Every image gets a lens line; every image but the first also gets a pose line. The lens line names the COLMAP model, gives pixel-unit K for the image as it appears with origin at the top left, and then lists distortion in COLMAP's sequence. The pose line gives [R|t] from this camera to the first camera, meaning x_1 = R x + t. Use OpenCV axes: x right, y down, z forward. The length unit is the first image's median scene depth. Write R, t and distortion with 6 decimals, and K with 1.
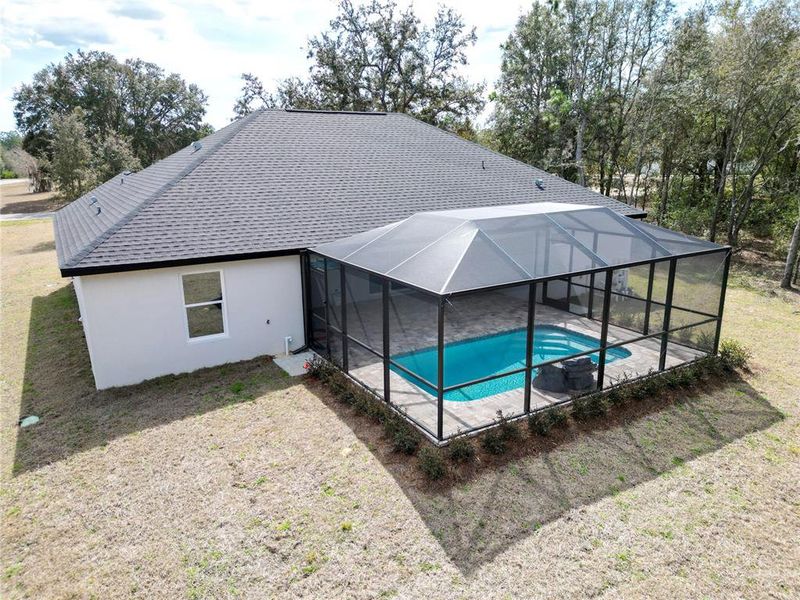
lens RADIAL K [[561.8, 0, 401.8], [0, 561.8, 300.0], [0, 0, 1]] dist [-0.091457, 0.000818]
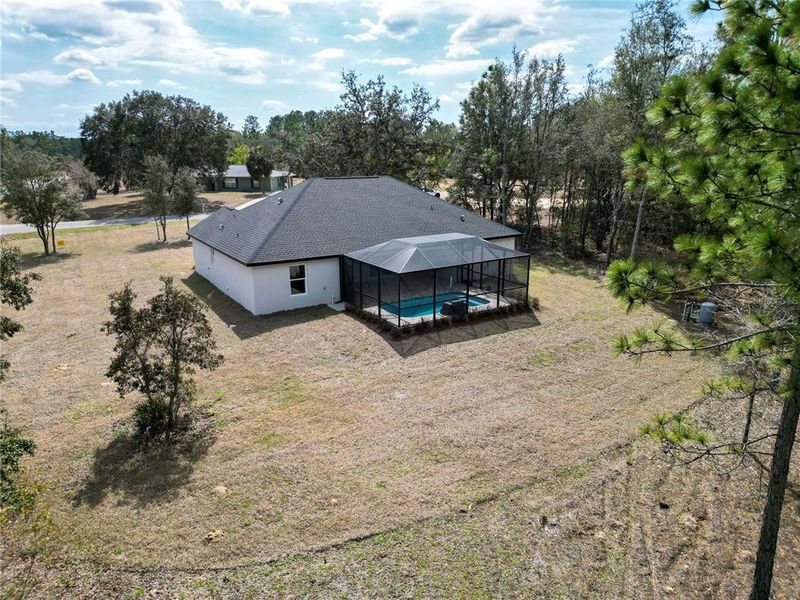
lens RADIAL K [[561.8, 0, 401.8], [0, 561.8, 300.0], [0, 0, 1]] dist [-0.091457, 0.000818]
pose [[0.999849, 0.001263, 0.017339, 0.025637], [-0.001403, 0.999966, 0.008071, 0.073638], [-0.017328, -0.008094, 0.999817, -1.320039]]
